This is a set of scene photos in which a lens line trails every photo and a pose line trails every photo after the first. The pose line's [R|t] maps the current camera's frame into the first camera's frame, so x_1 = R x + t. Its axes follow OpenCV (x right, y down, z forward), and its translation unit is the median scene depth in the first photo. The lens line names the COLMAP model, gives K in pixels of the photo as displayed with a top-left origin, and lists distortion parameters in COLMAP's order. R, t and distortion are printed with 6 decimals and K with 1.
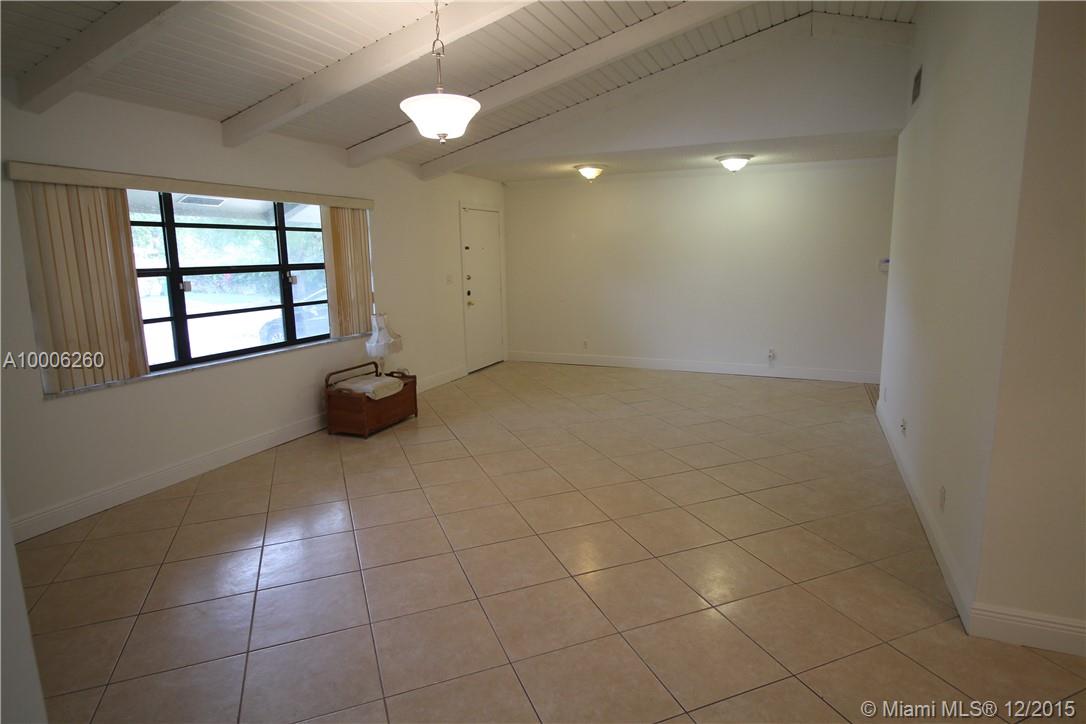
lens RADIAL K [[605.1, 0, 549.5], [0, 605.1, 358.2], [0, 0, 1]] dist [-0.016888, 0.000058]
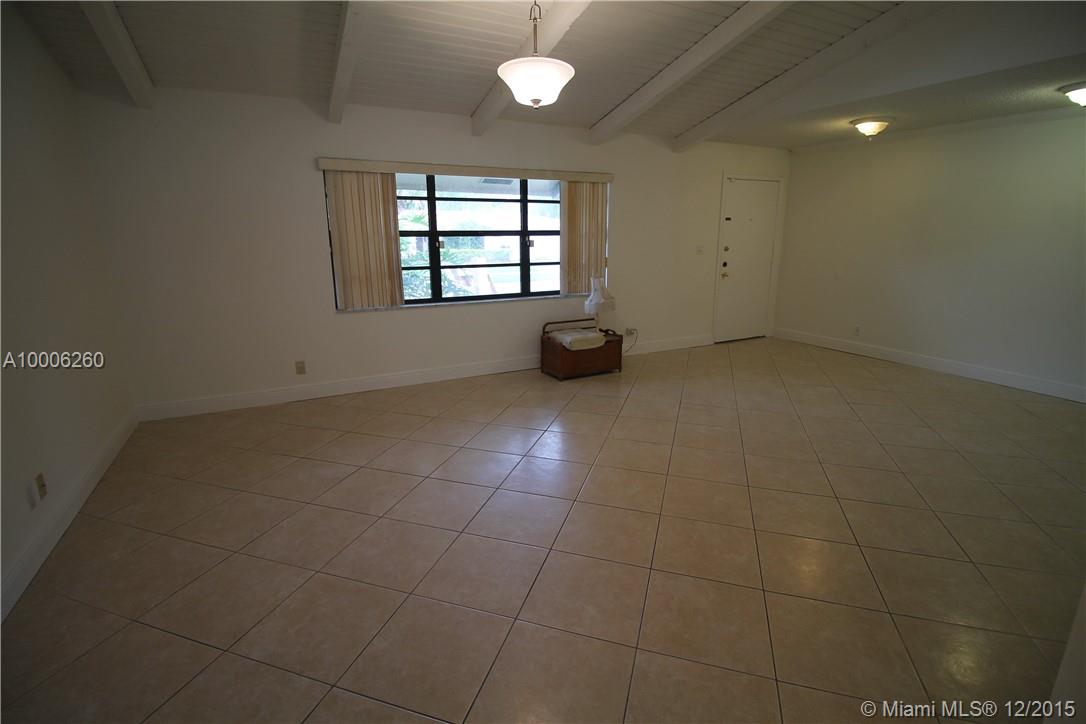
lens RADIAL K [[514.7, 0, 542.4], [0, 514.7, 360.5], [0, 0, 1]] dist [-0.006277, -0.009434]
pose [[0.762403, 0.169557, -0.624493, 0.284064], [-0.119656, 0.985358, 0.121456, -0.024200], [0.635943, -0.017874, 0.771529, 0.197327]]
